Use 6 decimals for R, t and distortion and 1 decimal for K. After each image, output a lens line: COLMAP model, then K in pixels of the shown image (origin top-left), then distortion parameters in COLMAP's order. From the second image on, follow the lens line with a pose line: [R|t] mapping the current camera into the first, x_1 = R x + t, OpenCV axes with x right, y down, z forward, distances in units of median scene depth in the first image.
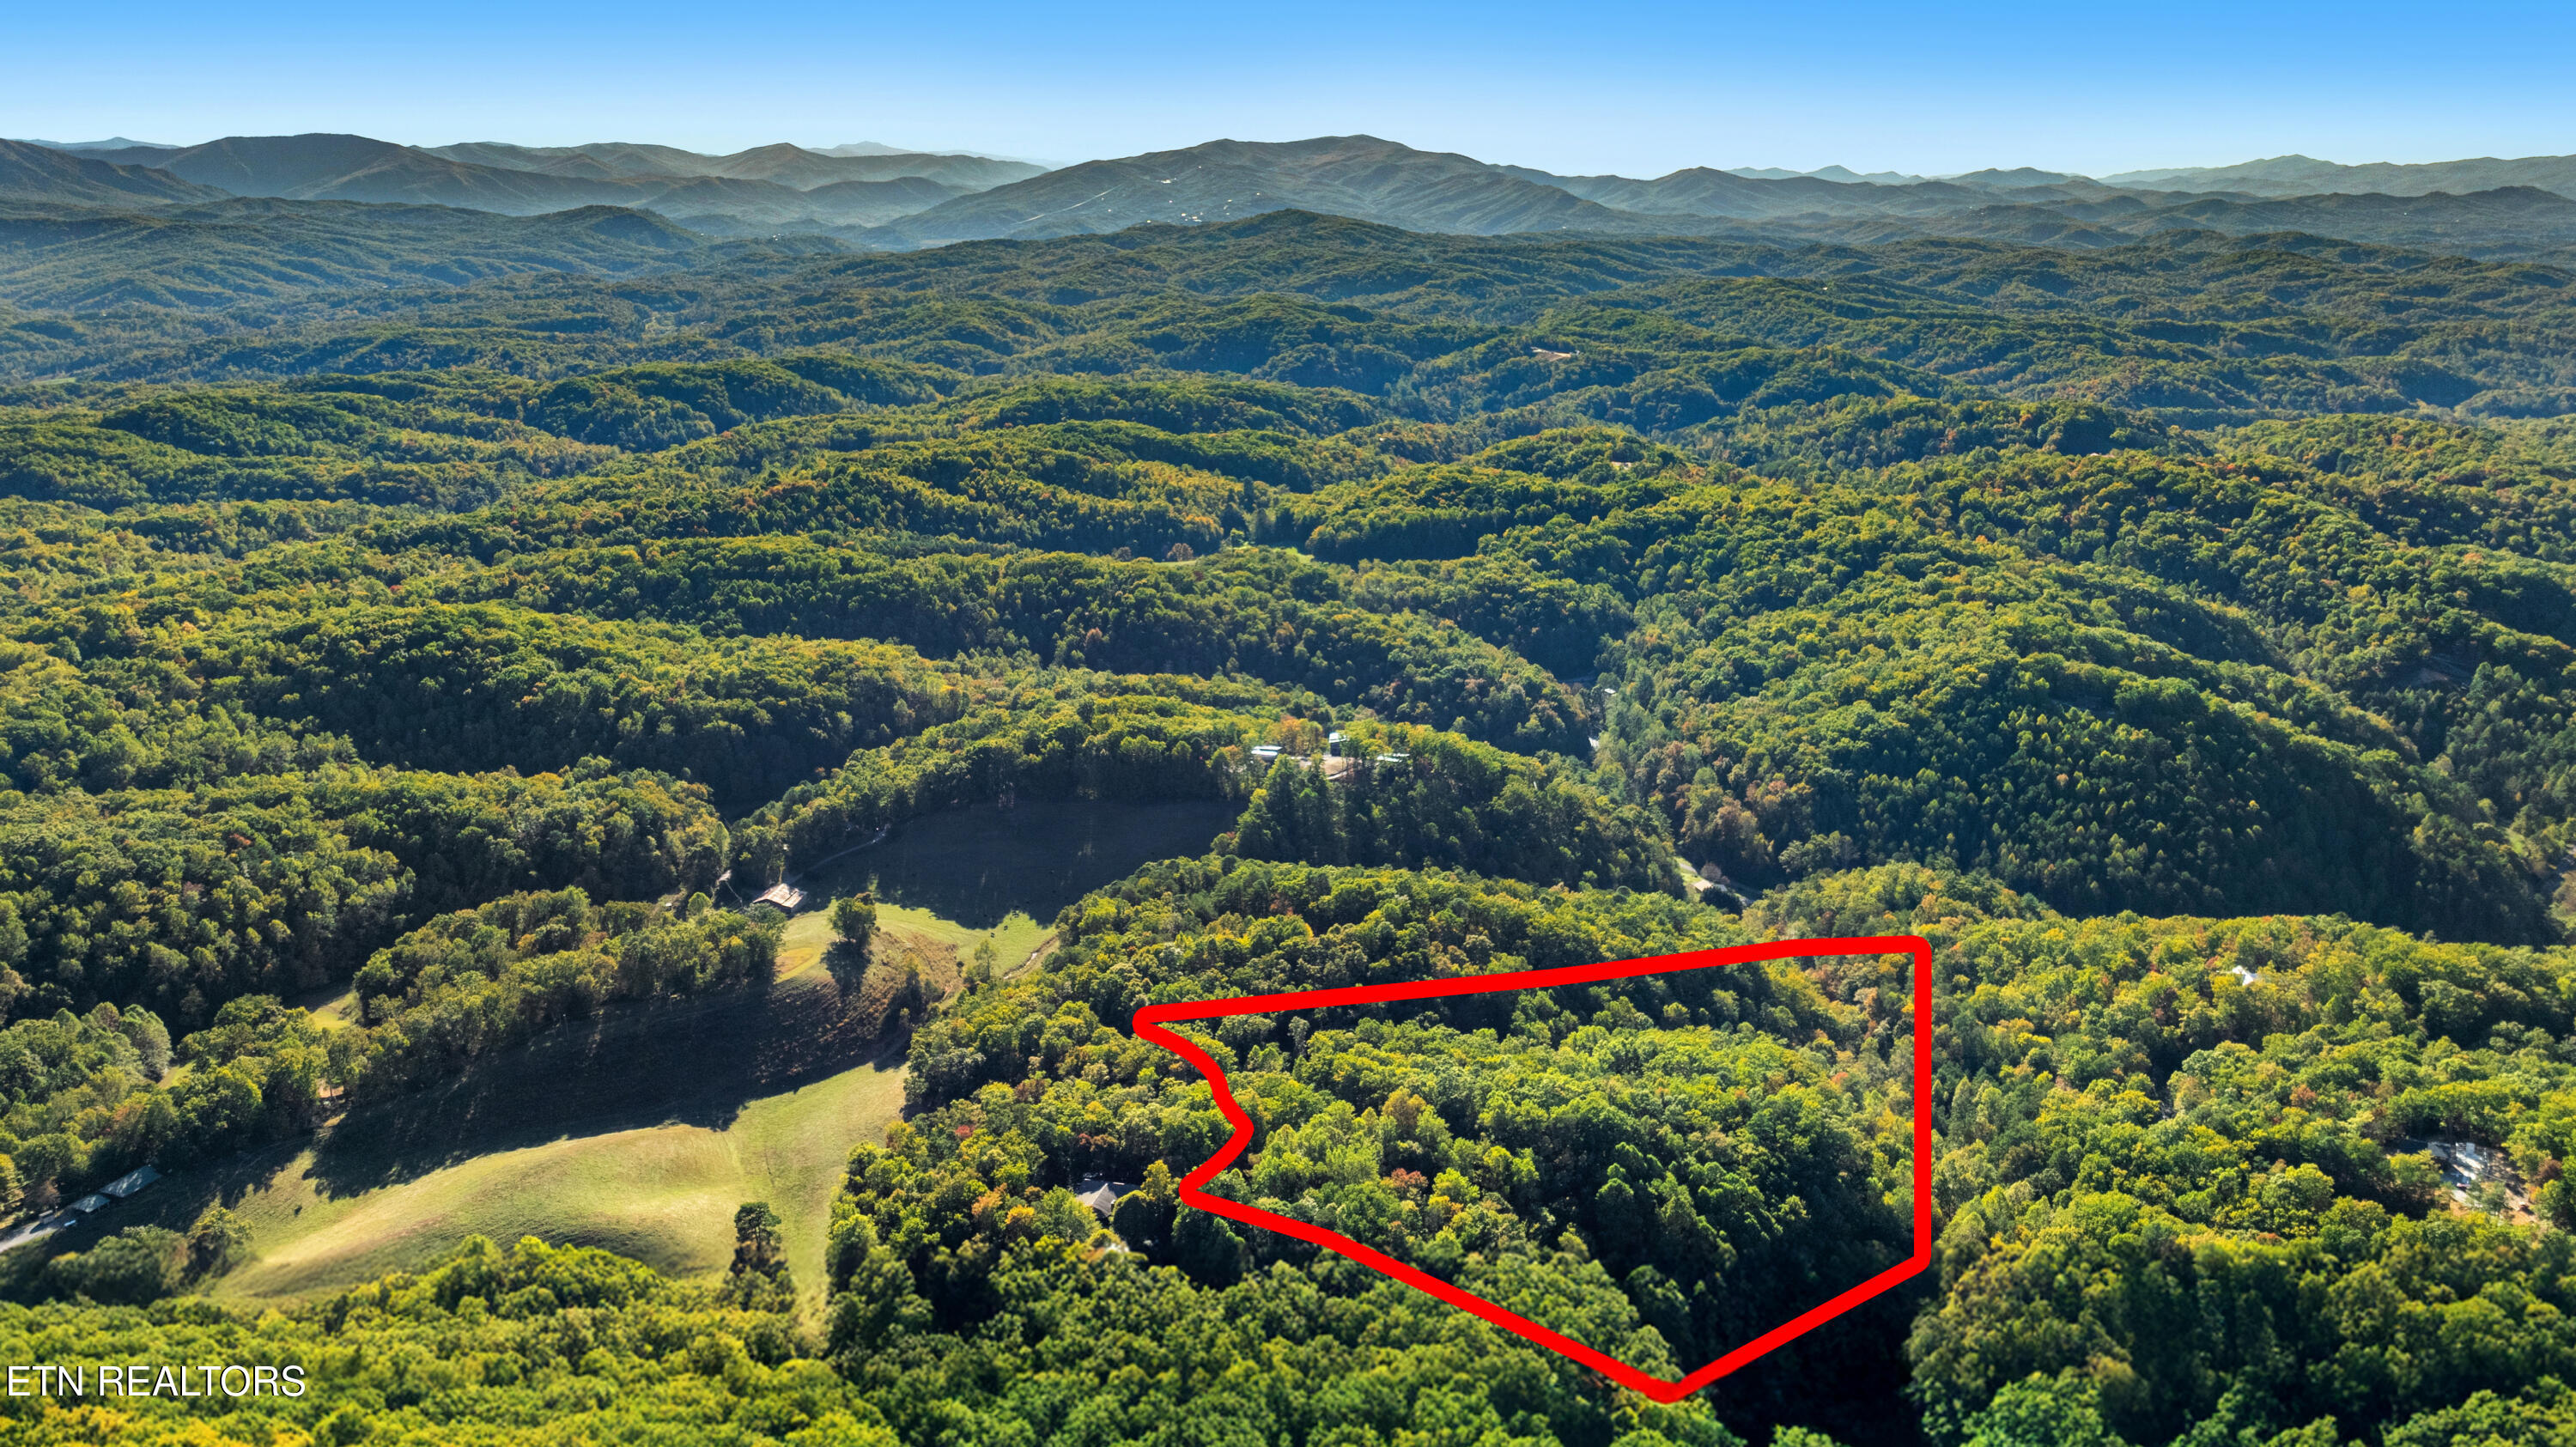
lens RADIAL K [[1883.8, 0, 1288.0], [0, 1883.8, 723.5], [0, 0, 1]] dist [-0.008823, -0.004126]
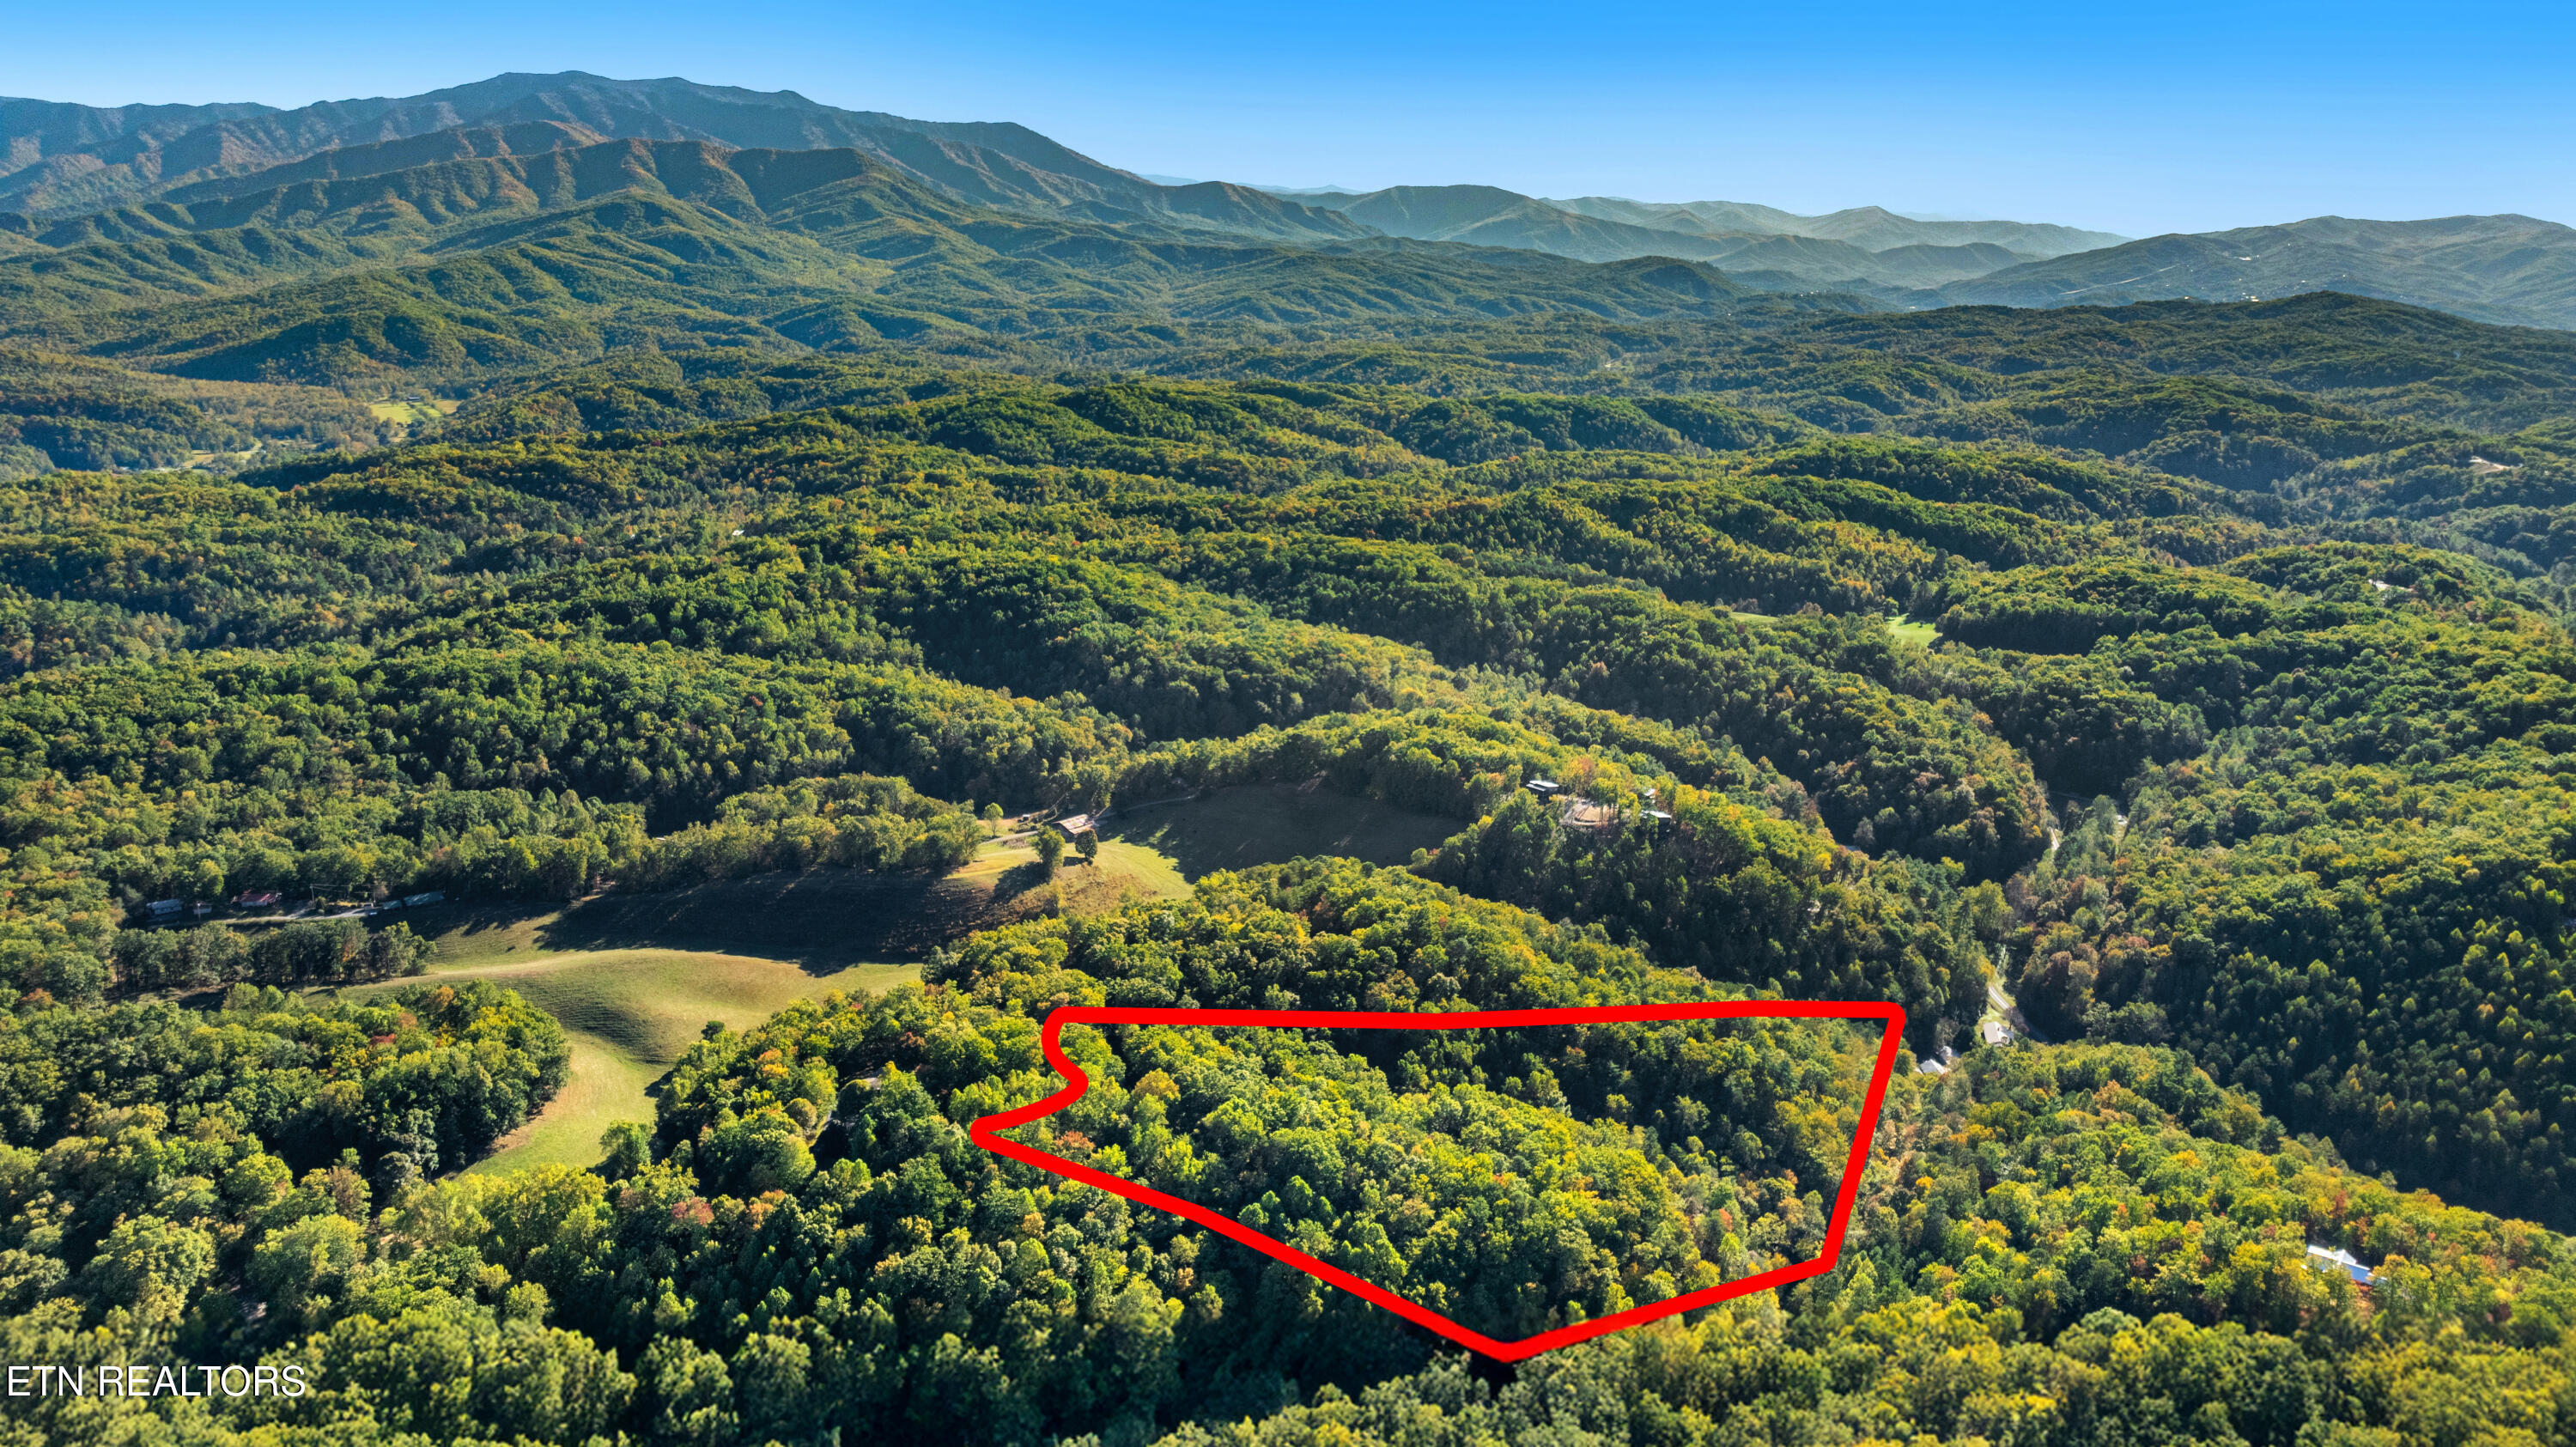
lens RADIAL K [[1781.6, 0, 1288.0], [0, 1781.6, 723.5], [0, 0, 1]] dist [-0.014087, -0.002673]
pose [[0.852897, 0.169168, -0.493912, 0.291123], [-0.176811, 0.983737, 0.031615, -0.021473], [0.491228, 0.060364, 0.868937, 0.076708]]
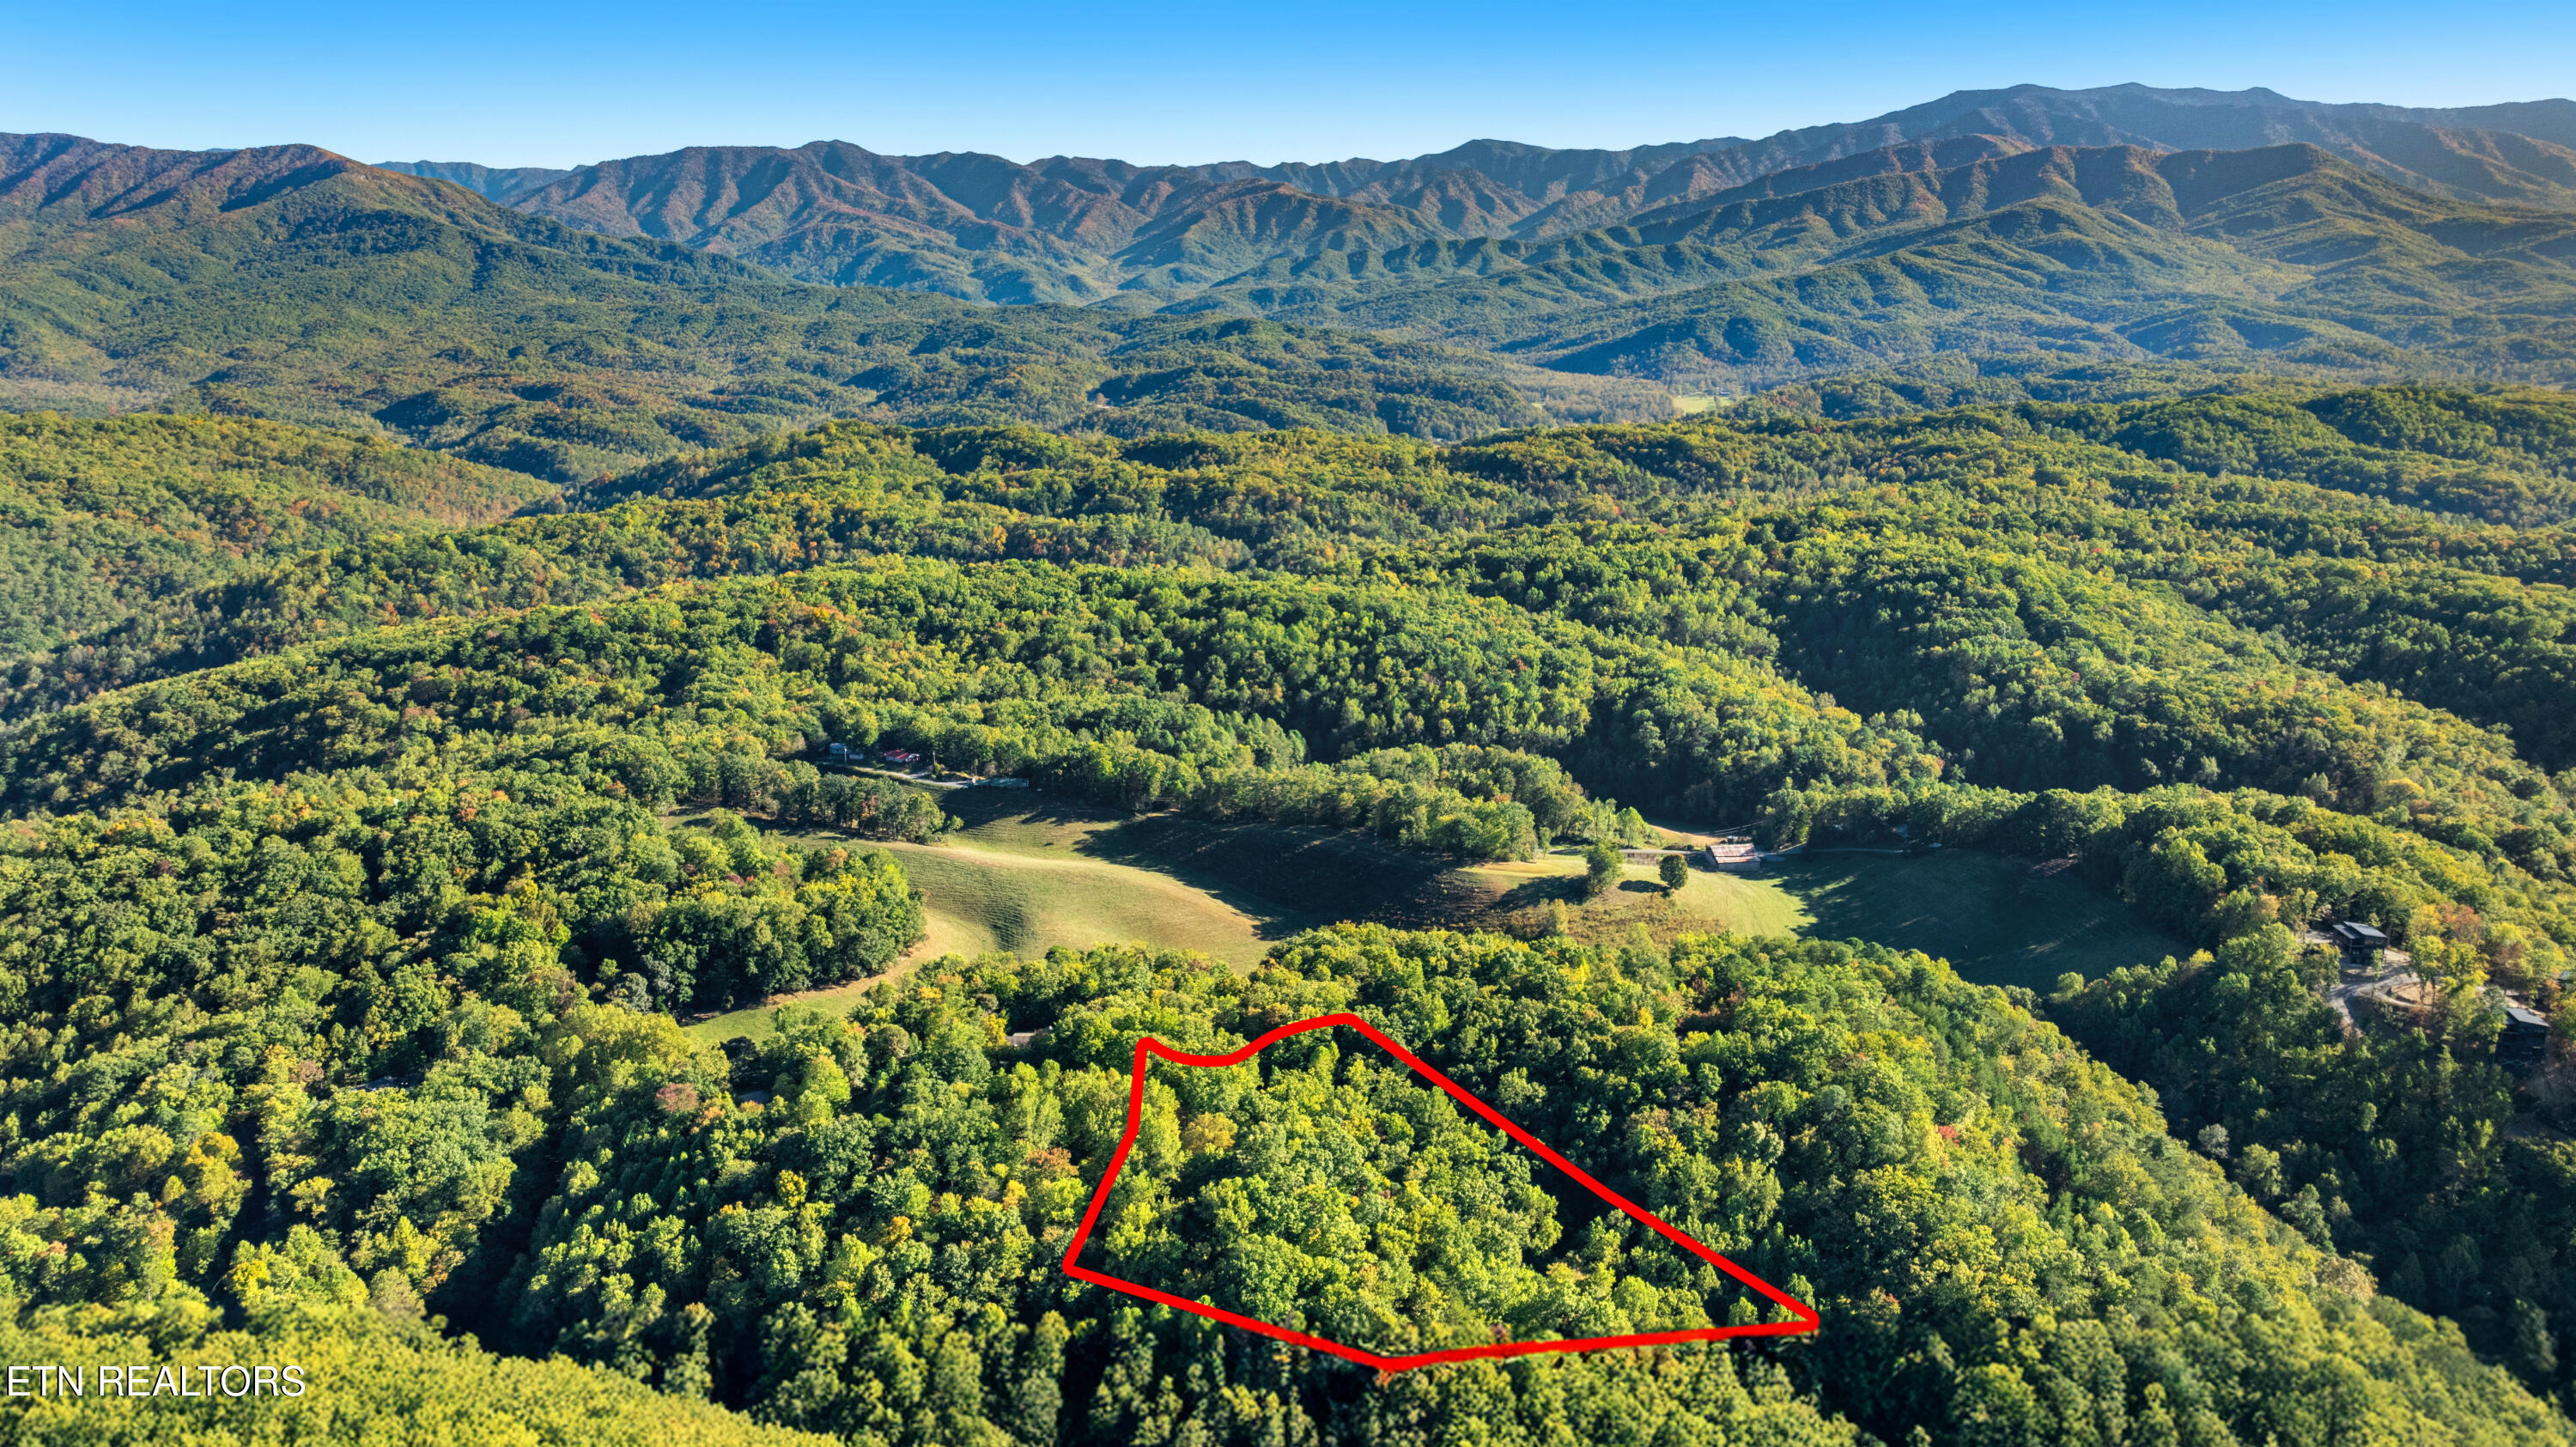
lens RADIAL K [[1781.6, 0, 1288.0], [0, 1781.6, 723.5], [0, 0, 1]] dist [-0.014087, -0.002673]
pose [[0.276173, 0.261767, -0.924774, 0.375704], [-0.260308, 0.946605, 0.190209, -0.064441], [0.925186, 0.188196, 0.329566, 0.368561]]
